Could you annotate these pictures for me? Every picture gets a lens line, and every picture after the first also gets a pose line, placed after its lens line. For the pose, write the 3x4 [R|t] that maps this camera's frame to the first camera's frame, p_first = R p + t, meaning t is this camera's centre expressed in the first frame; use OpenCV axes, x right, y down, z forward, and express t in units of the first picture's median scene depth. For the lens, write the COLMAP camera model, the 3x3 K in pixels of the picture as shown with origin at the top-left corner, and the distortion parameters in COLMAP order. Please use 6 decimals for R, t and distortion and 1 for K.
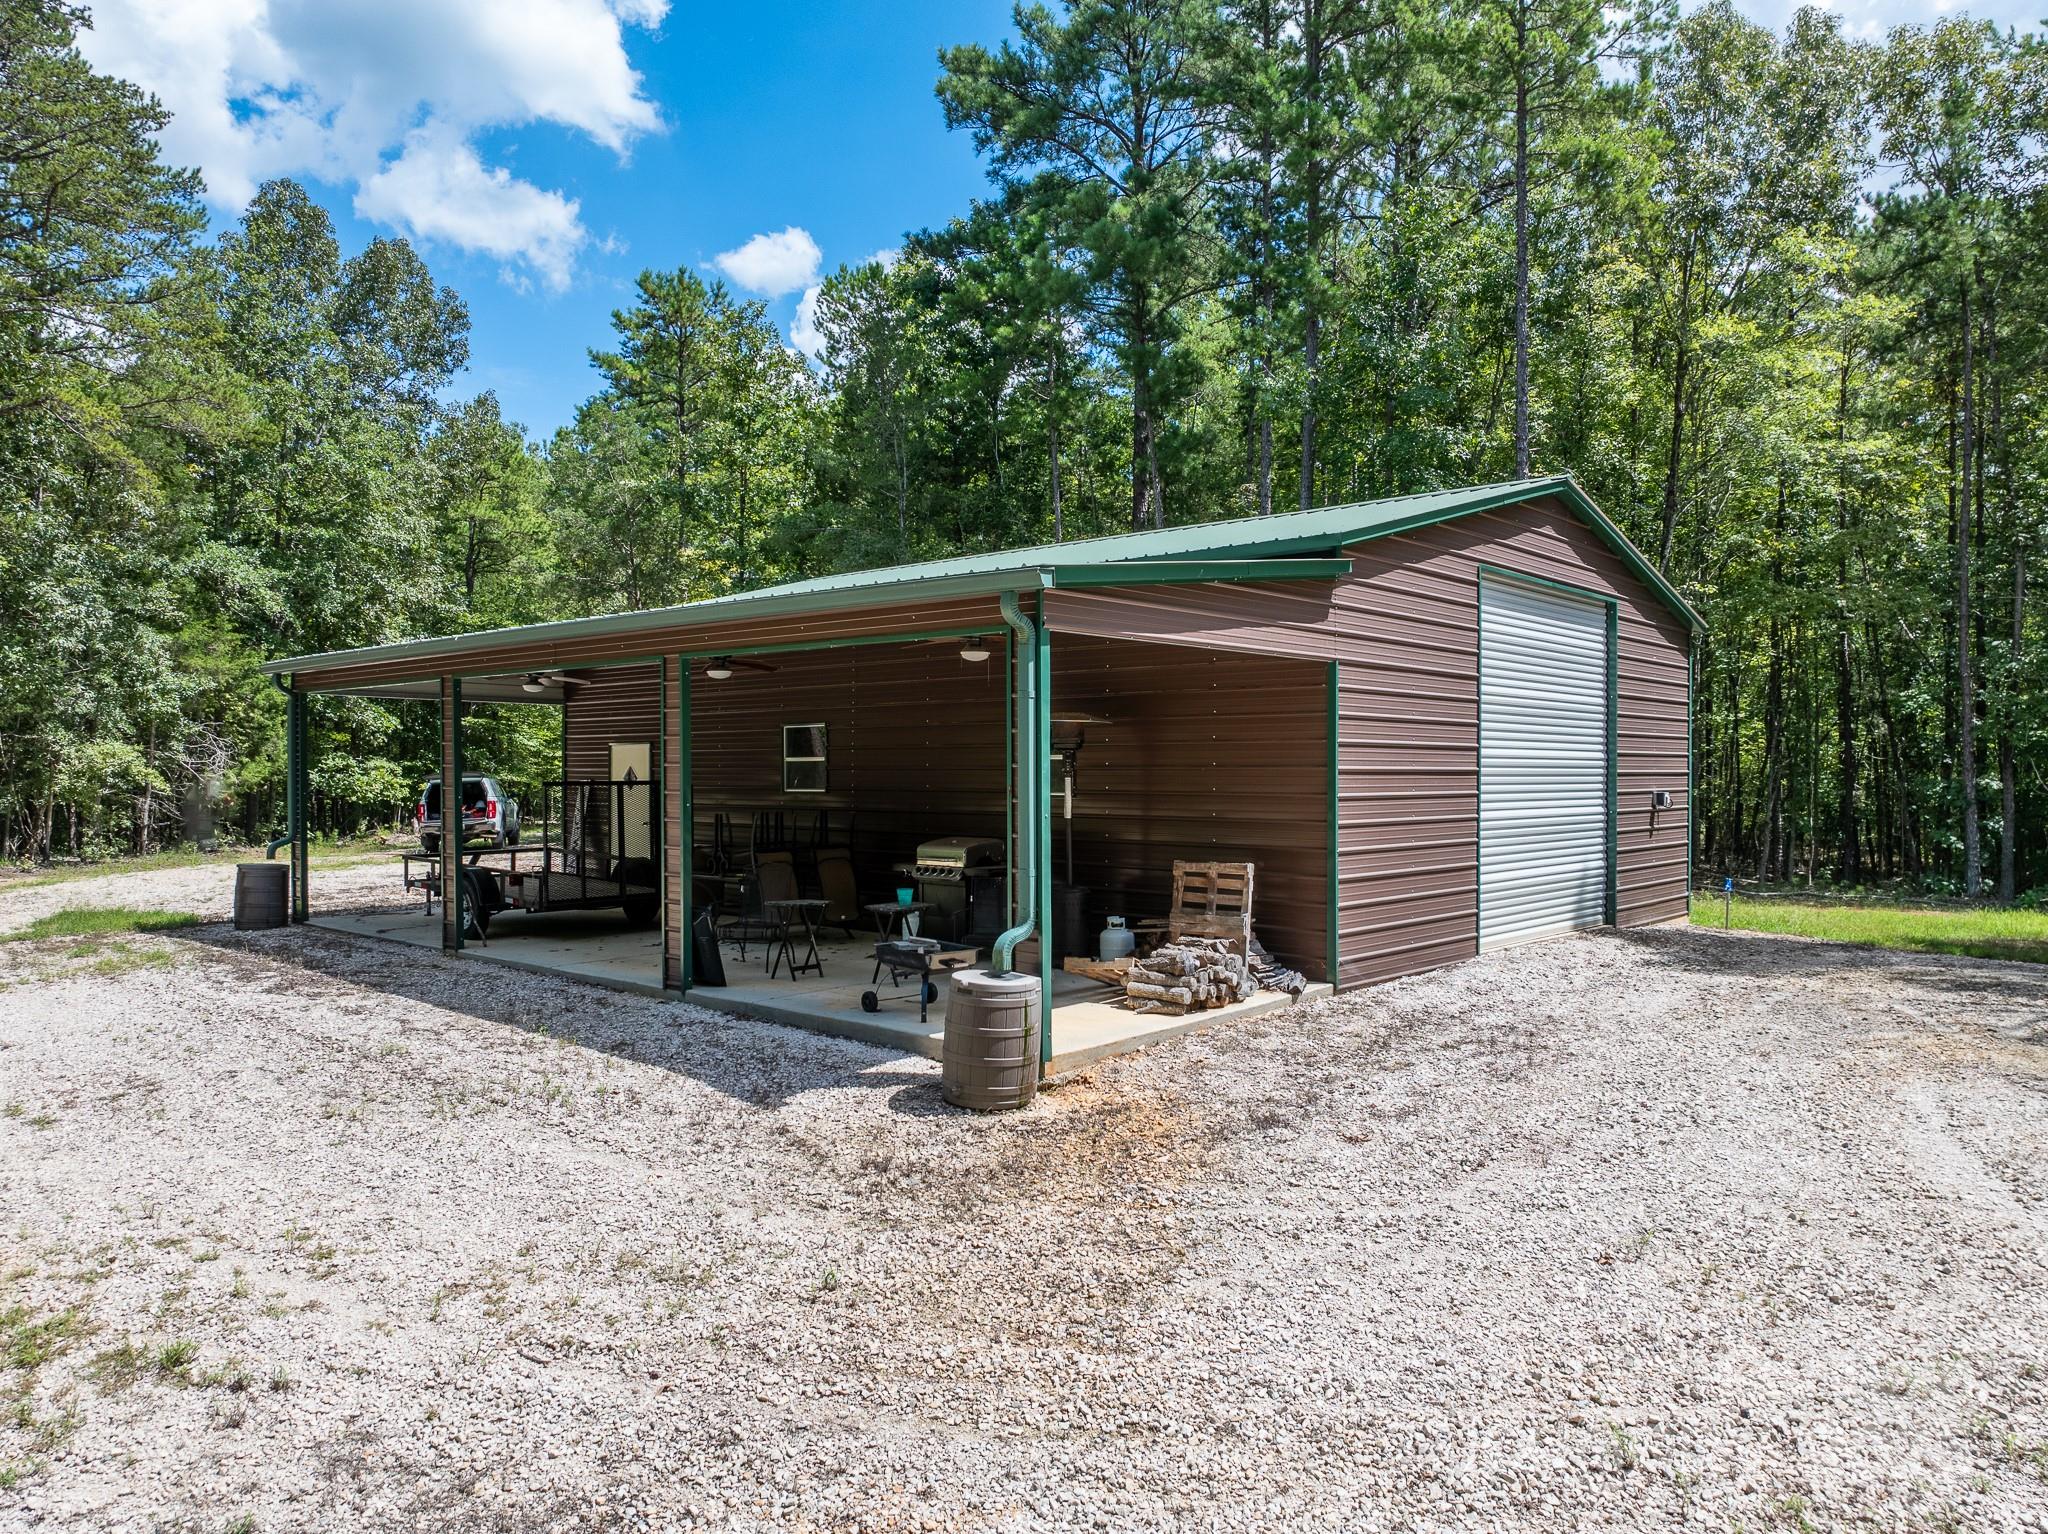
lens RADIAL K [[1426.5, 0, 1028.3], [0, 1426.5, 773.6], [0, 0, 1]] dist [-0.039123, -0.001968]
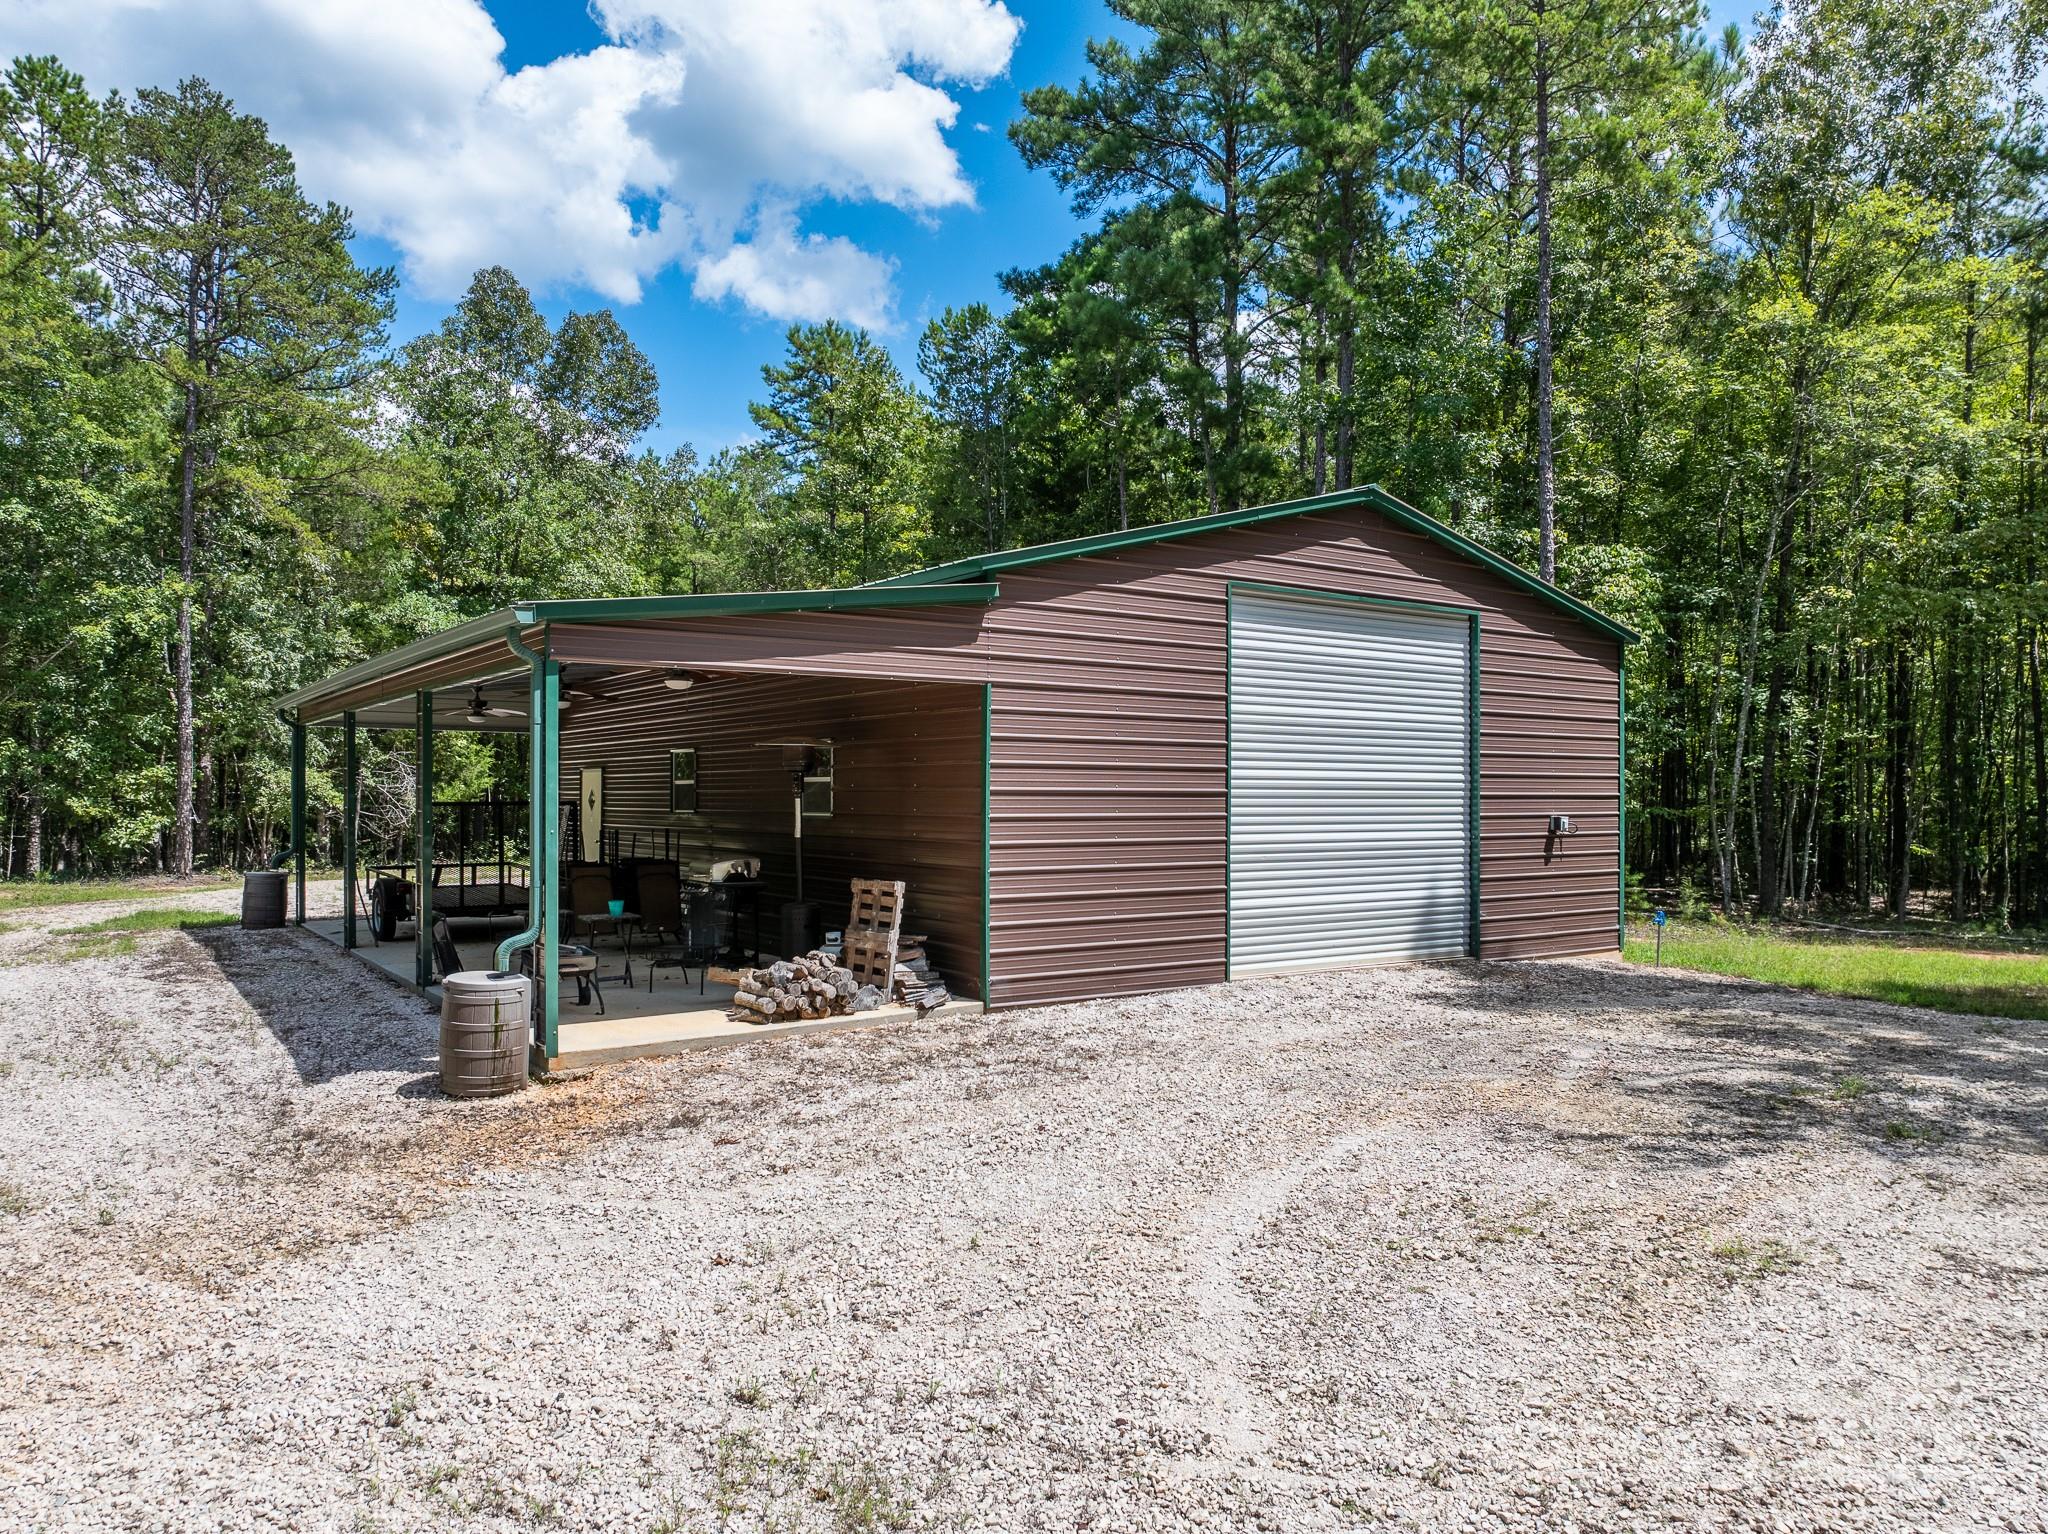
lens RADIAL K [[1426.5, 0, 1028.3], [0, 1426.5, 773.6], [0, 0, 1]] dist [-0.039123, -0.001968]
pose [[0.973183, -0.002649, -0.230017, 0.408976], [-0.001547, 0.999836, -0.018062, 0.002933], [0.230027, 0.017933, 0.973019, 0.016342]]
